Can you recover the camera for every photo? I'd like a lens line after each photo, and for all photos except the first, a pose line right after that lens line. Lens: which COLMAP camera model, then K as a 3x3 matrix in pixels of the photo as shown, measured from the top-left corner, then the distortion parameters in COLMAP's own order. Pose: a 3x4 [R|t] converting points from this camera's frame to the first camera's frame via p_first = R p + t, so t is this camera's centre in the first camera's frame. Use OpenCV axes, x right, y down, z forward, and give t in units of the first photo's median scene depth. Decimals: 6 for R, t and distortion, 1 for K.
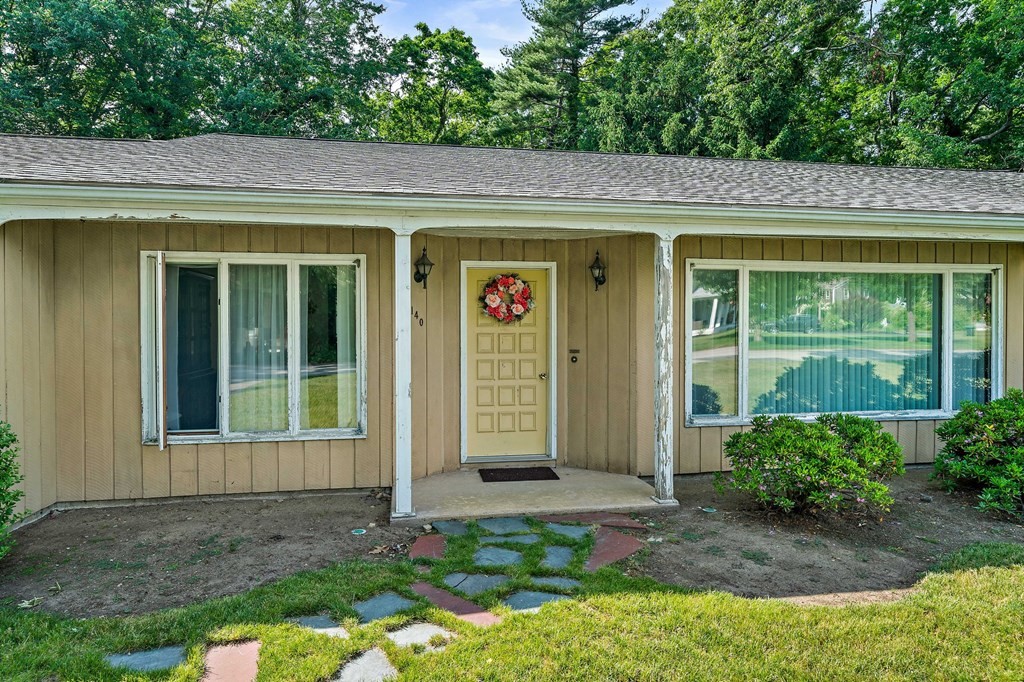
lens RADIAL K [[596.7, 0, 502.3], [0, 596.7, 332.2], [0, 0, 1]] dist [0.015215, 0.002476]
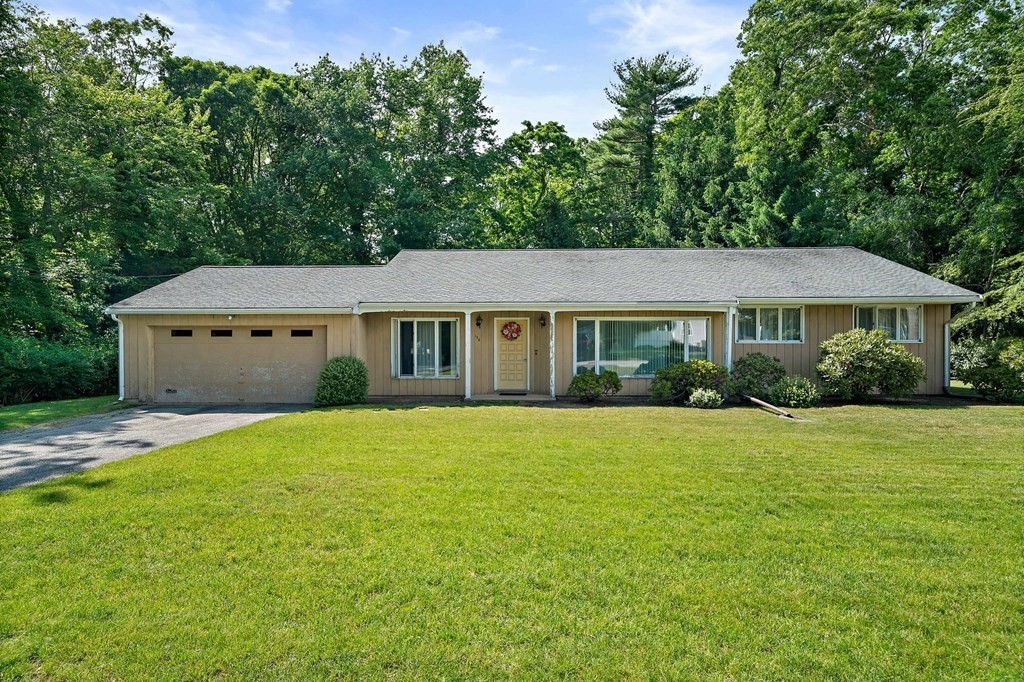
lens RADIAL K [[596.7, 0, 516.6], [0, 596.7, 341.3], [0, 0, 1]] dist [0.015215, 0.002476]
pose [[0.979167, 0.002508, -0.203040, 0.134168], [-0.003680, 0.999979, -0.005399, 0.001105], [0.203022, 0.006034, 0.979156, -0.380653]]
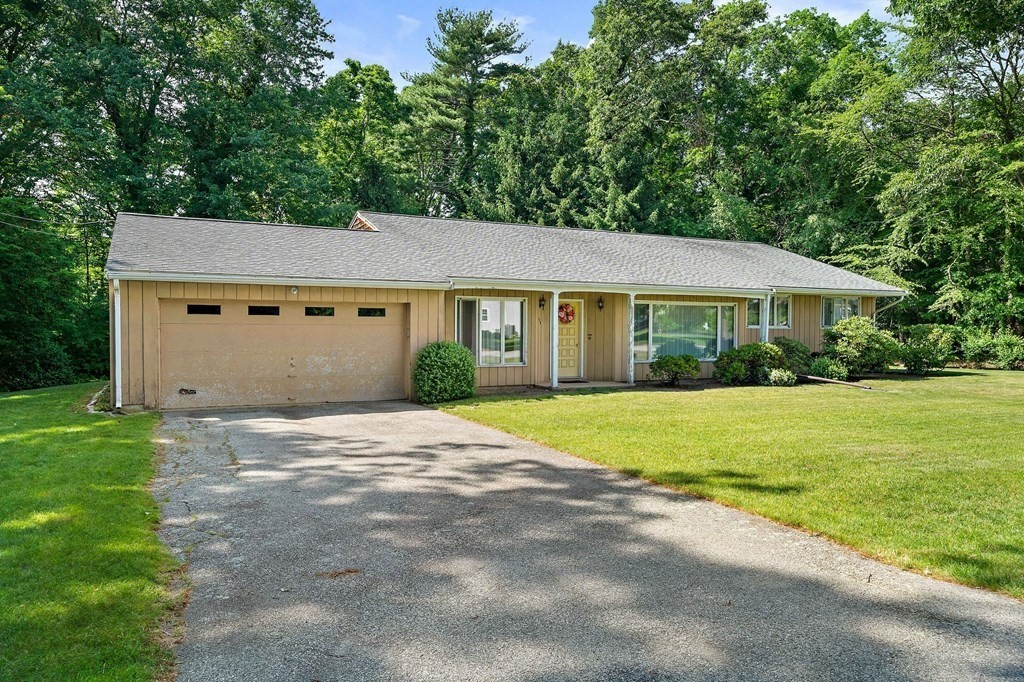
lens RADIAL K [[700.3, 0, 511.6], [0, 700.3, 346.9], [0, 0, 1]] dist [0.007412, 0.002215]
pose [[0.957746, -0.000596, 0.287614, -0.242724], [-0.004484, 0.999845, 0.017002, 0.007881], [-0.287580, -0.017573, 0.957595, -0.403247]]
